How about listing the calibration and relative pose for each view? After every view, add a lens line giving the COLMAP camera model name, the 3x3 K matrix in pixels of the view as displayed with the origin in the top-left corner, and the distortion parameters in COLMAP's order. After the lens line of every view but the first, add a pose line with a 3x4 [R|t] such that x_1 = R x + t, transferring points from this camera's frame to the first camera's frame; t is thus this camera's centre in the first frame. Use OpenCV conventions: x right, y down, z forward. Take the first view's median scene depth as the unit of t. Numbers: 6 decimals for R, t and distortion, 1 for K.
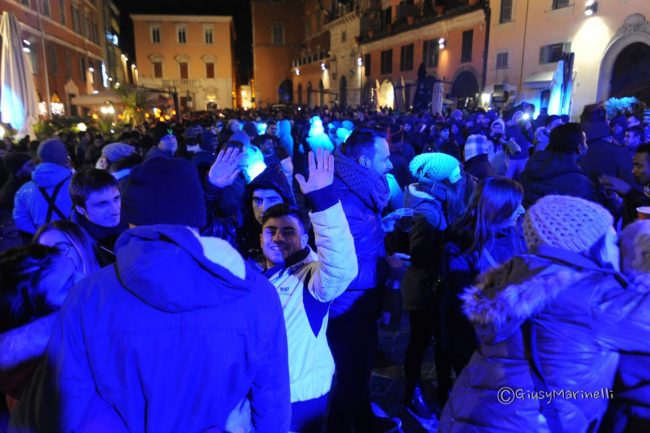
lens RADIAL K [[491.1, 0, 320.6], [0, 491.1, 219.7], [0, 0, 1]] dist [-0.000401, 0.001671]
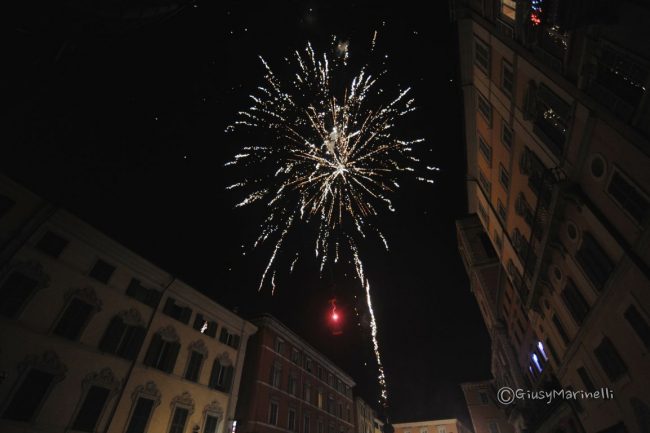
lens RADIAL K [[296.7, 0, 321.1], [0, 296.7, 218.0], [0, 0, 1]] dist [-0.018088, 0.000730]
pose [[0.797981, -0.405700, -0.445684, 0.194219], [-0.153448, 0.578363, -0.801218, -0.002617], [0.582821, 0.707746, 0.399269, 0.001925]]
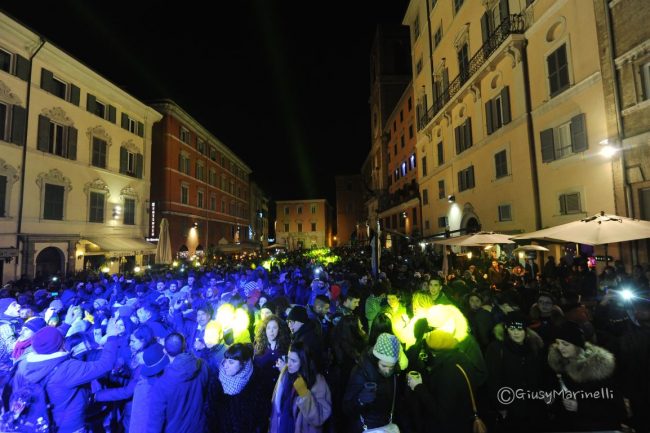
lens RADIAL K [[297.8, 0, 321.7], [0, 297.8, 216.8], [0, 0, 1]] dist [-0.016637, 0.000751]
pose [[0.965064, -0.038217, -0.259210, 0.148541], [-0.043579, 0.952112, -0.302628, -0.007048], [0.258363, 0.303352, 0.917184, -0.041943]]
